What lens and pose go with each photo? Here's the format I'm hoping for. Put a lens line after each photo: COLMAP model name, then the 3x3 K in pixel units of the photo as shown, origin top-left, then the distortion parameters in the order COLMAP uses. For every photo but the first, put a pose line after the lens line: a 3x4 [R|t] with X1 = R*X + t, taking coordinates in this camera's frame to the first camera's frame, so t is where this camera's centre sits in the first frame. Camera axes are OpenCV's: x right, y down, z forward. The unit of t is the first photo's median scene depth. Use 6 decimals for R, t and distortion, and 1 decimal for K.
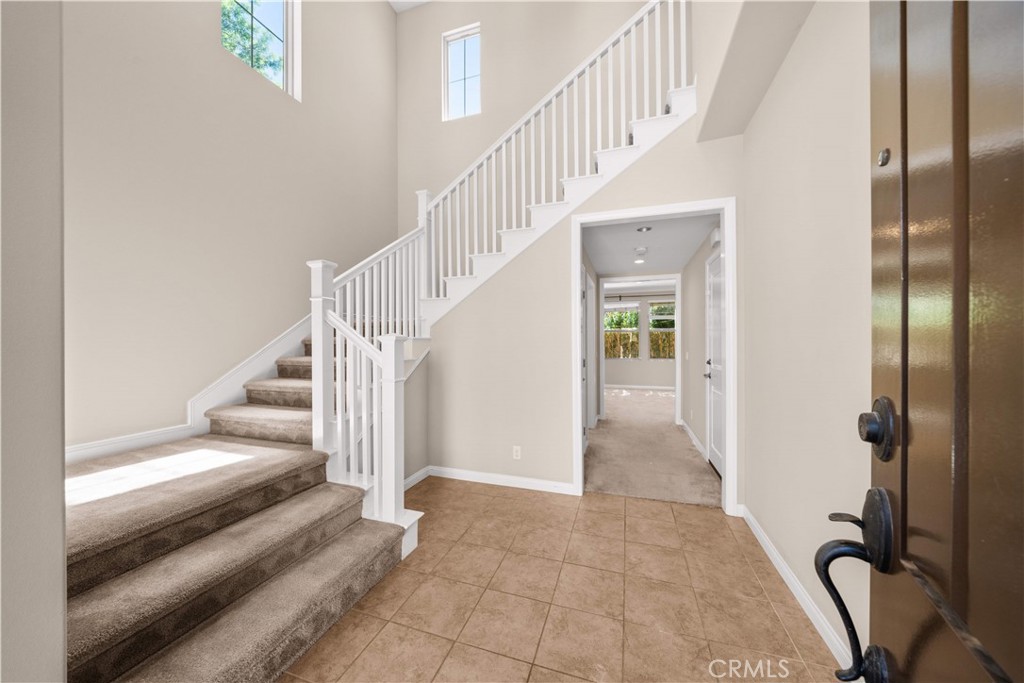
lens RADIAL K [[349.1, 0, 520.8], [0, 349.1, 342.2], [0, 0, 1]] dist [-0.003836, 0.000709]
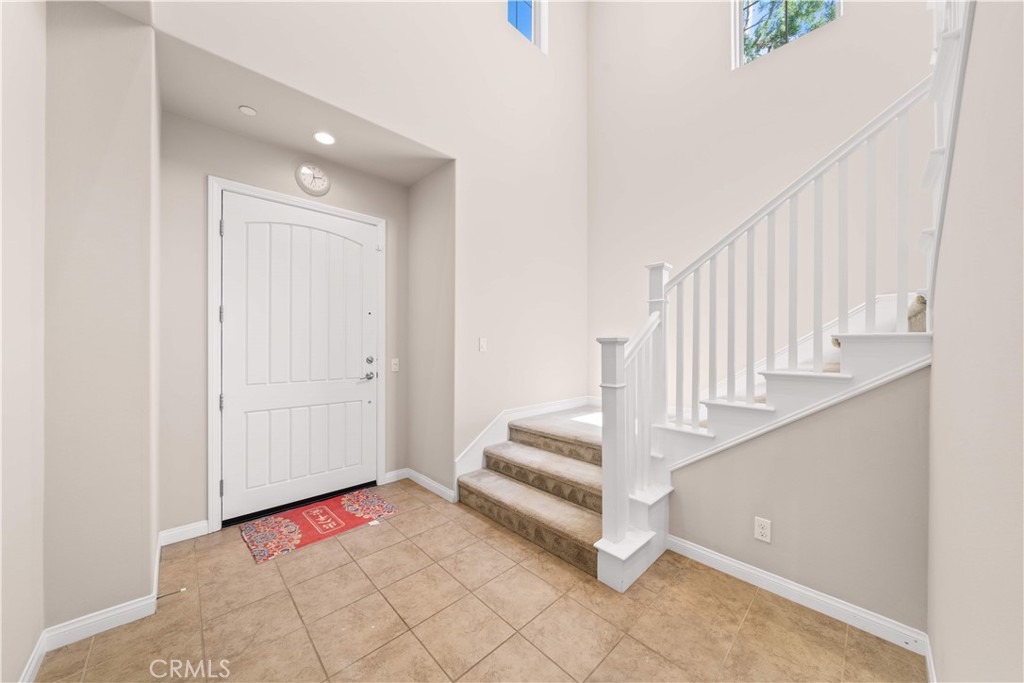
lens RADIAL K [[362.3, 0, 510.5], [0, 362.3, 344.4], [0, 0, 1]] dist [-0.000401, -0.000024]
pose [[-0.496567, 0.005082, -0.867984, 0.512012], [0.001262, 0.999986, 0.005133, -0.003965], [0.867998, 0.001454, -0.496566, 1.075126]]
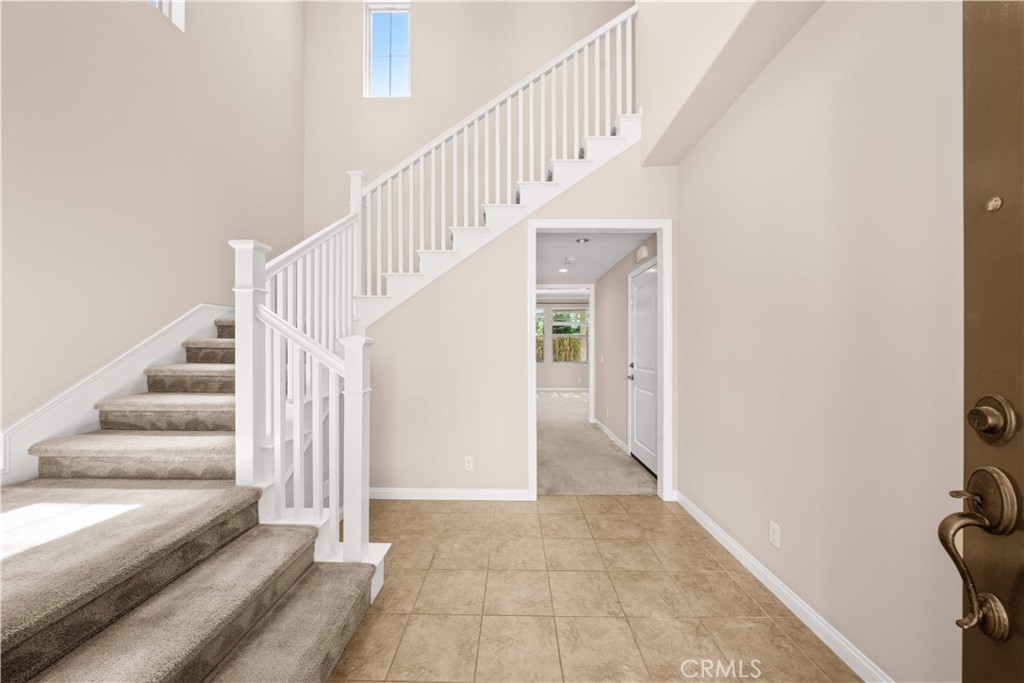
lens RADIAL K [[349.1, 0, 518.9], [0, 349.1, 345.2], [0, 0, 1]] dist [-0.003836, 0.000709]
pose [[0.953391, 0.006477, 0.301667, -0.217070], [-0.005599, 0.999977, -0.003775, -0.000824], [-0.301684, 0.001910, 0.953406, 0.072330]]
